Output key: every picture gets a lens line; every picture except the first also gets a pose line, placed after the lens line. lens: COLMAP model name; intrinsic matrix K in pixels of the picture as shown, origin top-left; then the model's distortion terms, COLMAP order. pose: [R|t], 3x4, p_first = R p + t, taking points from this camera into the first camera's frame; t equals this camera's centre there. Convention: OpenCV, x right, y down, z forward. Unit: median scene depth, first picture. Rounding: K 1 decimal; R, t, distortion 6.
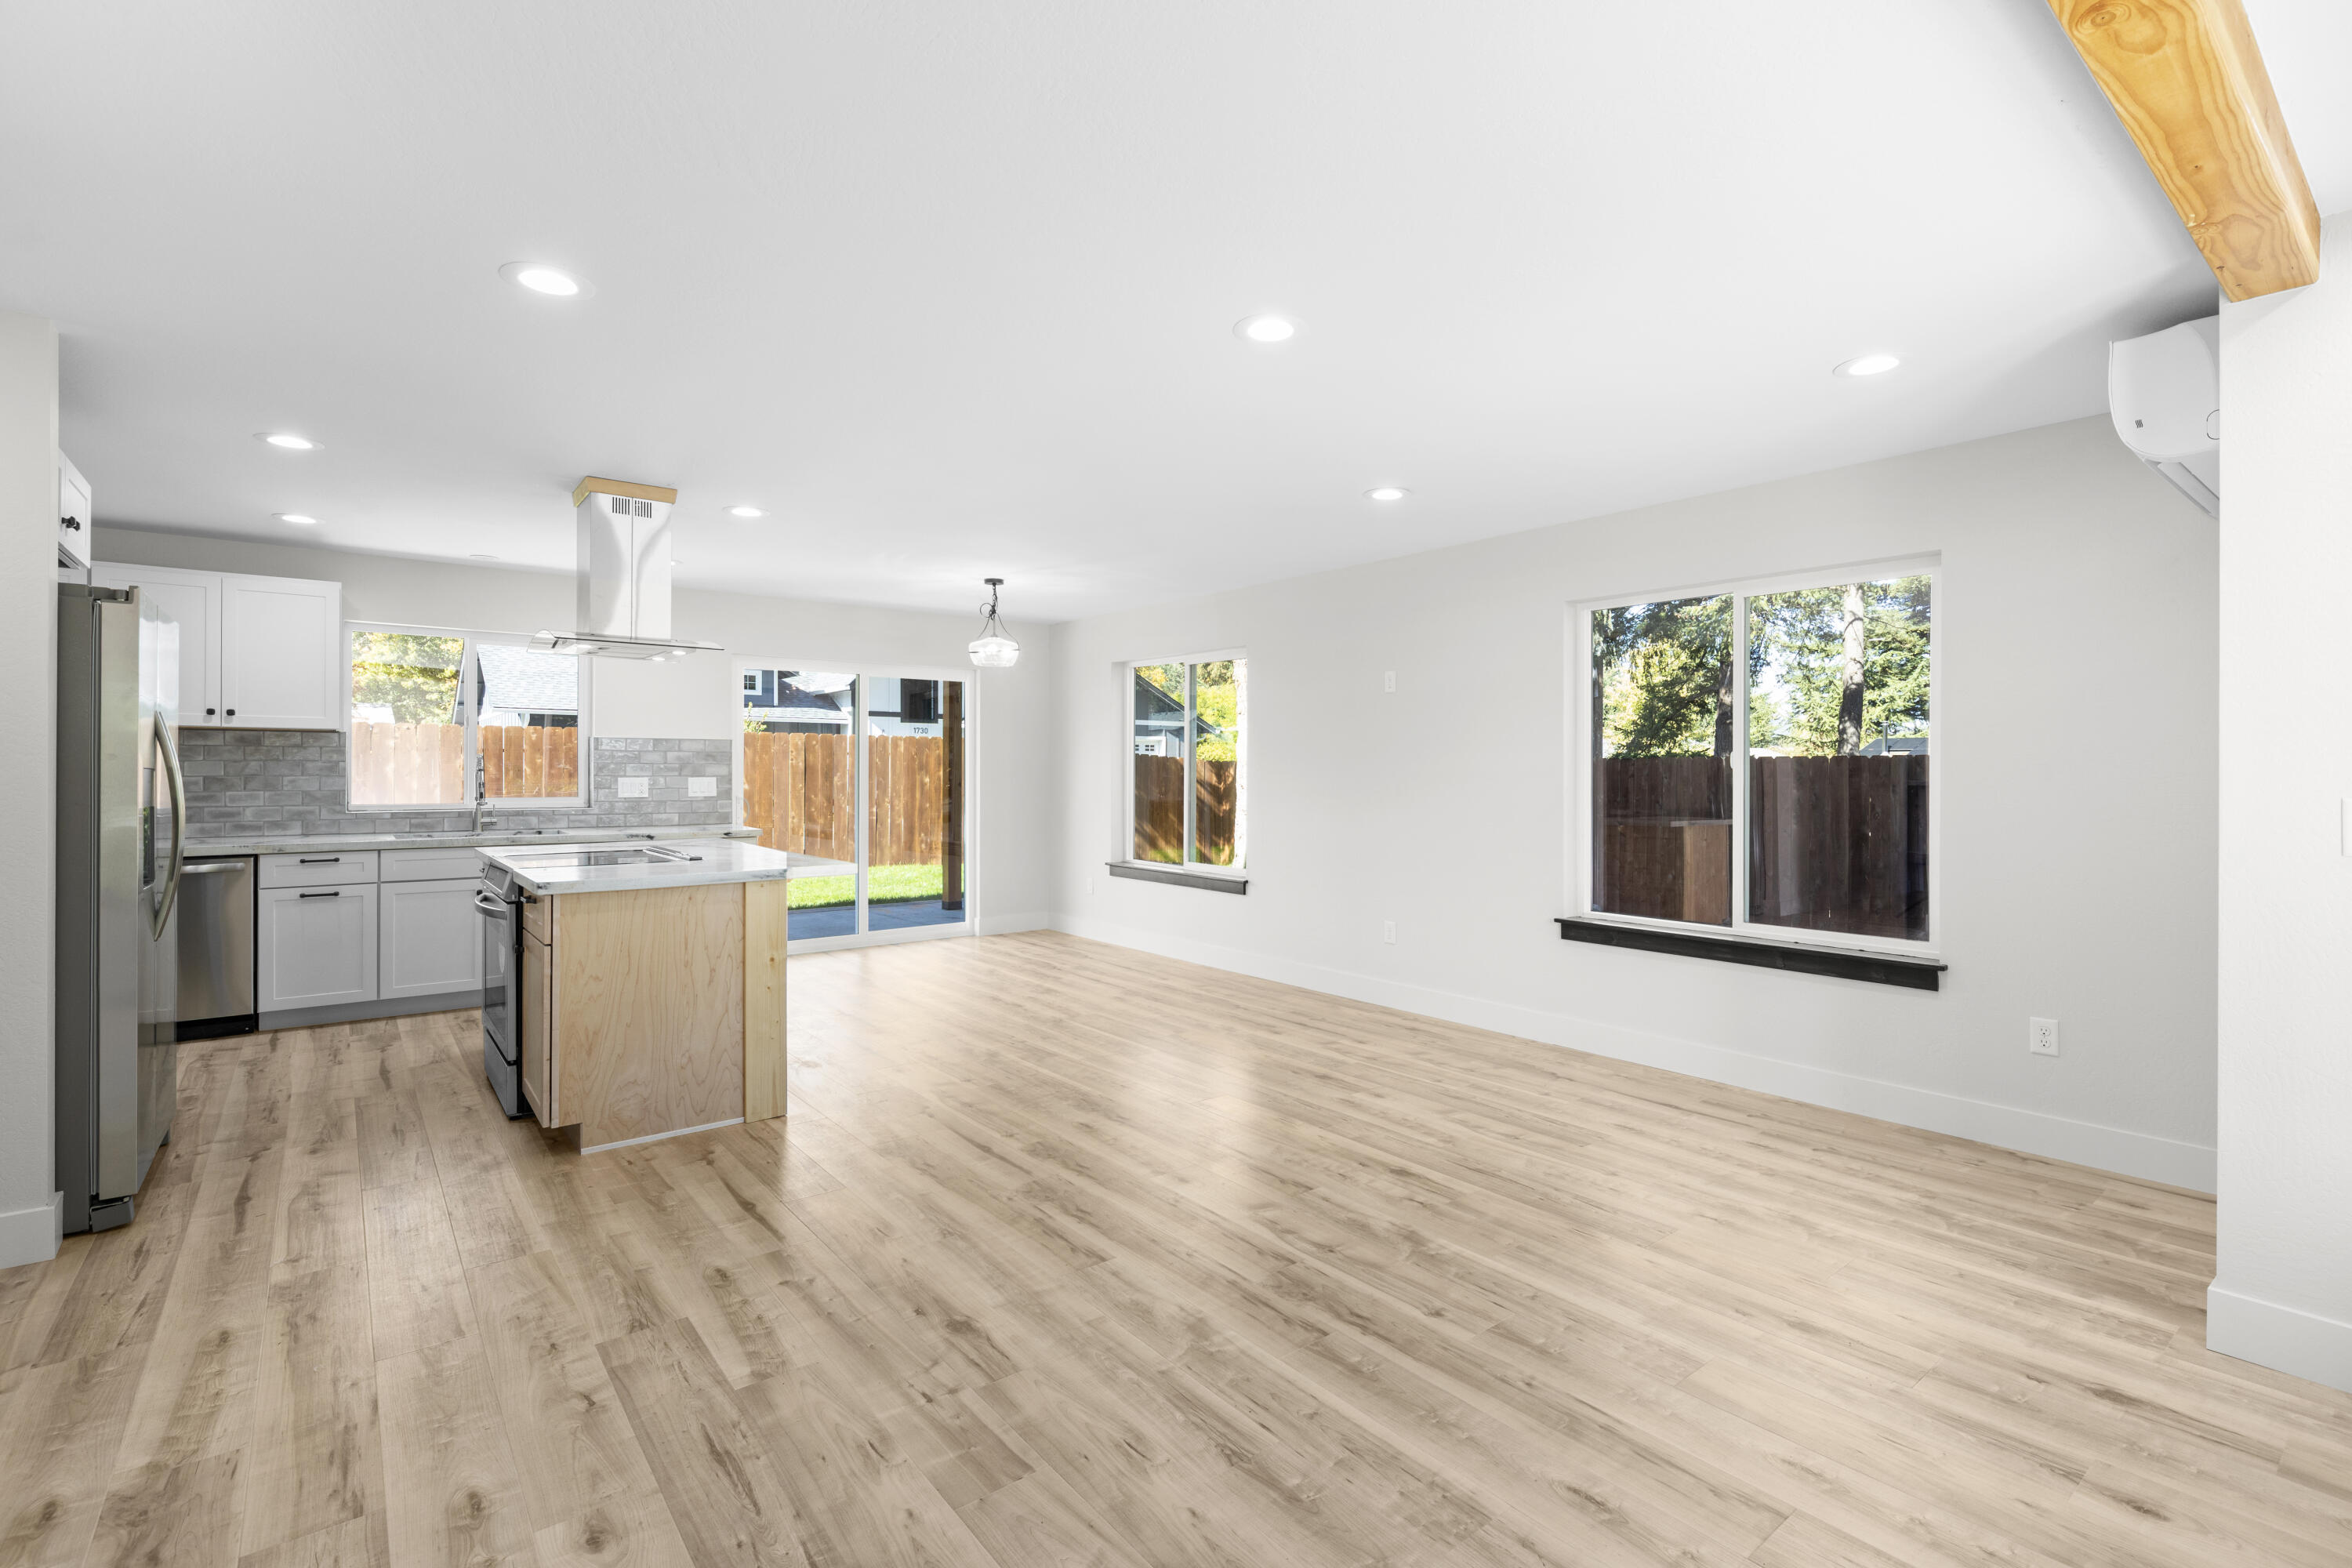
lens RADIAL K [[1066.9, 0, 1196.9], [0, 1066.9, 771.3], [0, 0, 1]] dist [0.008490, 0.000349]
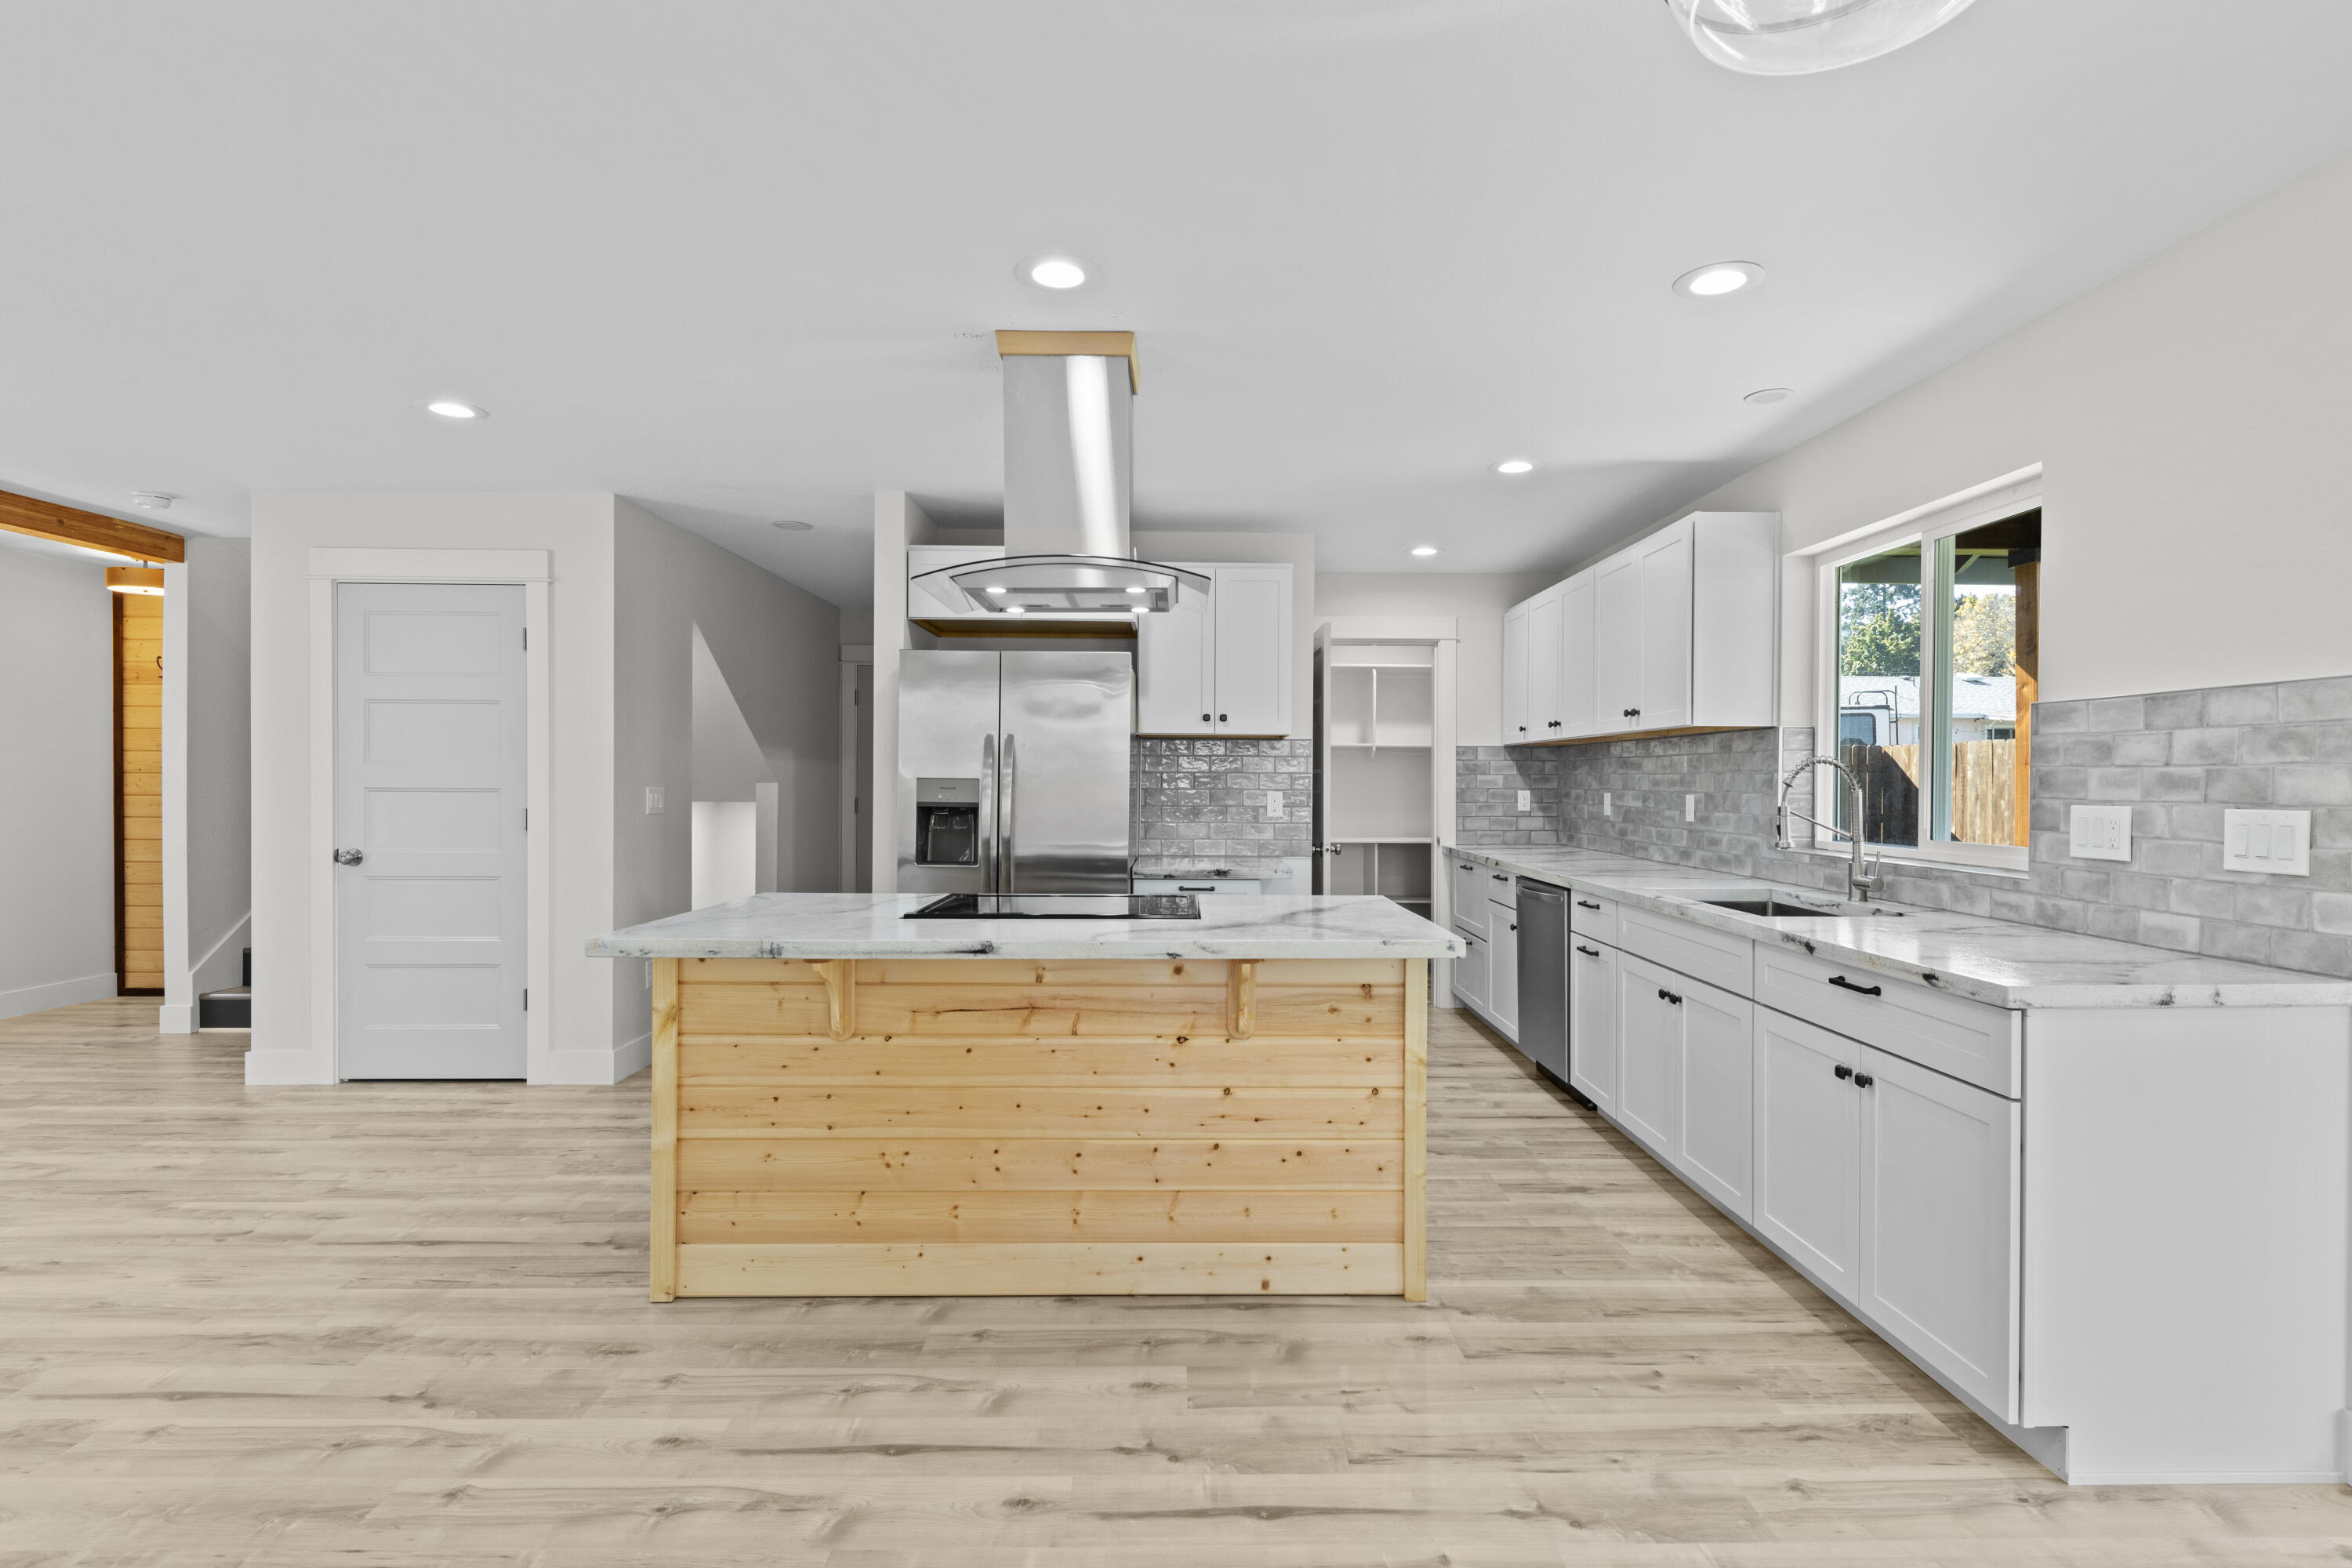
lens RADIAL K [[1122.4, 0, 1196.9], [0, 1122.4, 788.8], [0, 0, 1]] dist [0.008876, -0.005749]
pose [[-0.615590, -0.001496, -0.788065, -0.033145], [-0.008204, 0.999956, 0.004510, 0.001197], [0.788024, 0.009242, -0.615575, 1.216801]]
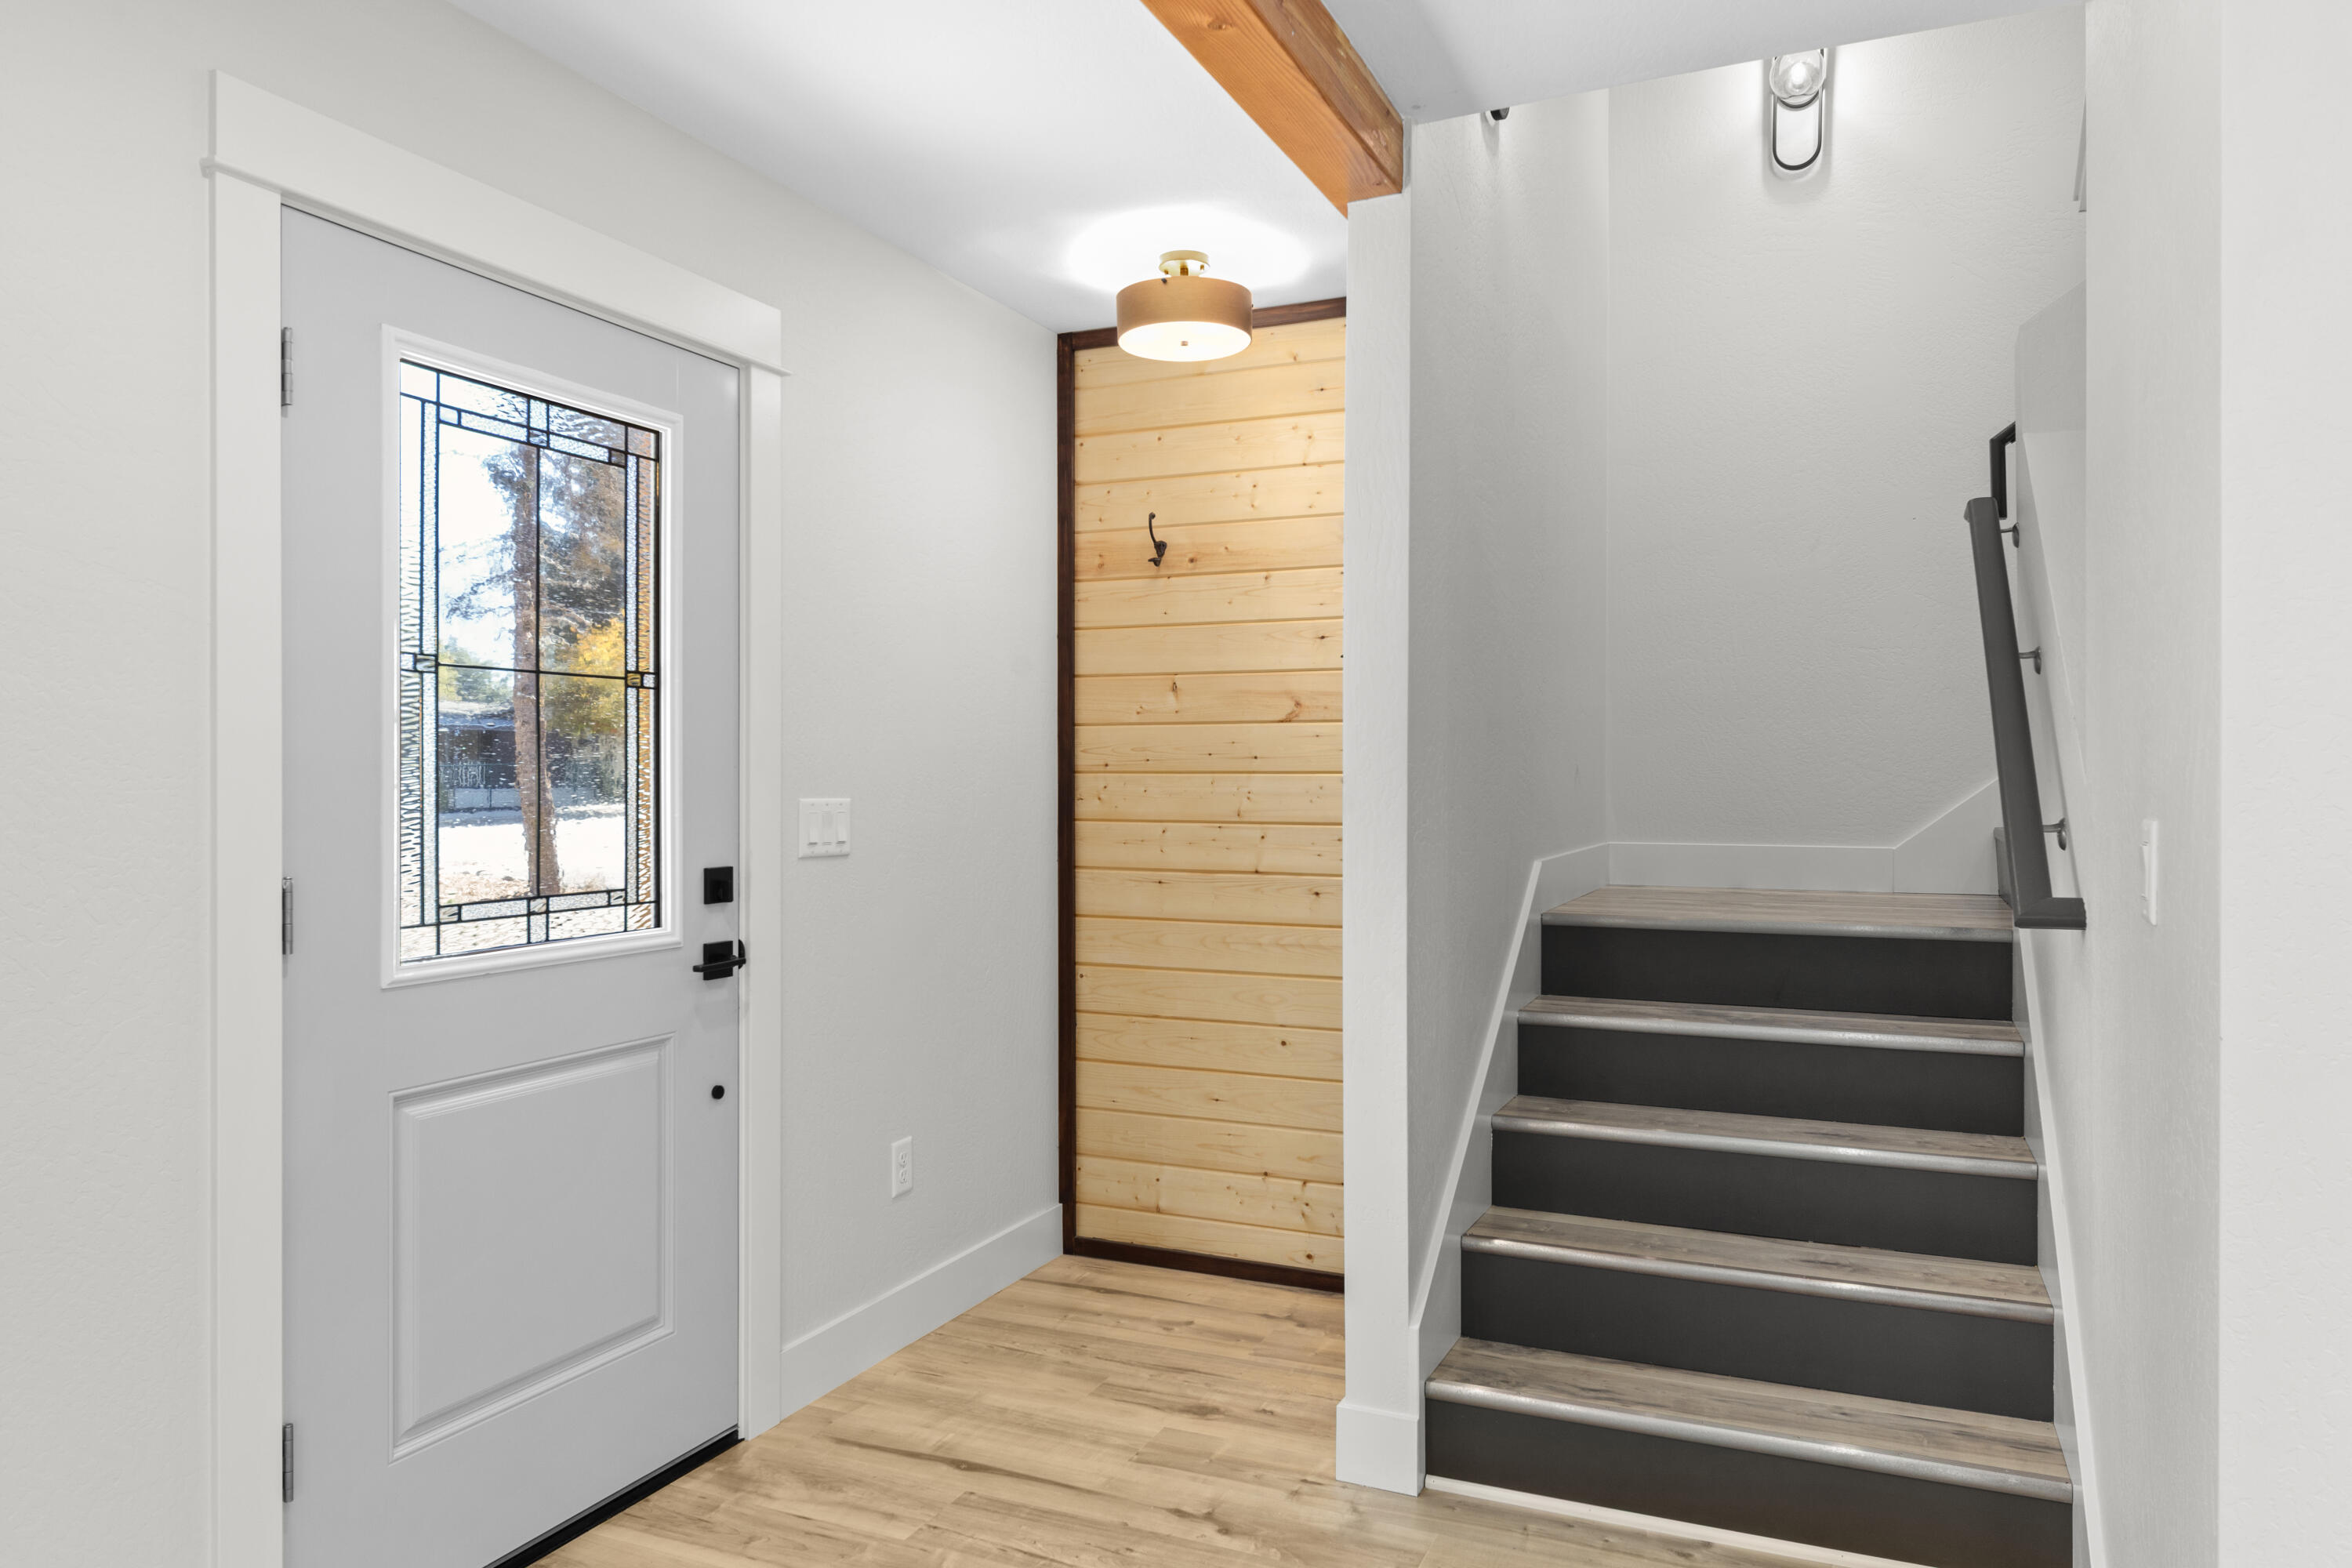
lens RADIAL K [[1545.7, 0, 1213.4], [0, 1545.7, 779.9], [0, 0, 1]] dist [0.008039, 0.000194]
pose [[-0.885601, -0.003490, -0.464434, 0.019065], [-0.004764, 0.999987, 0.001570, 0.000782], [0.464422, 0.003603, -0.885606, 0.297096]]
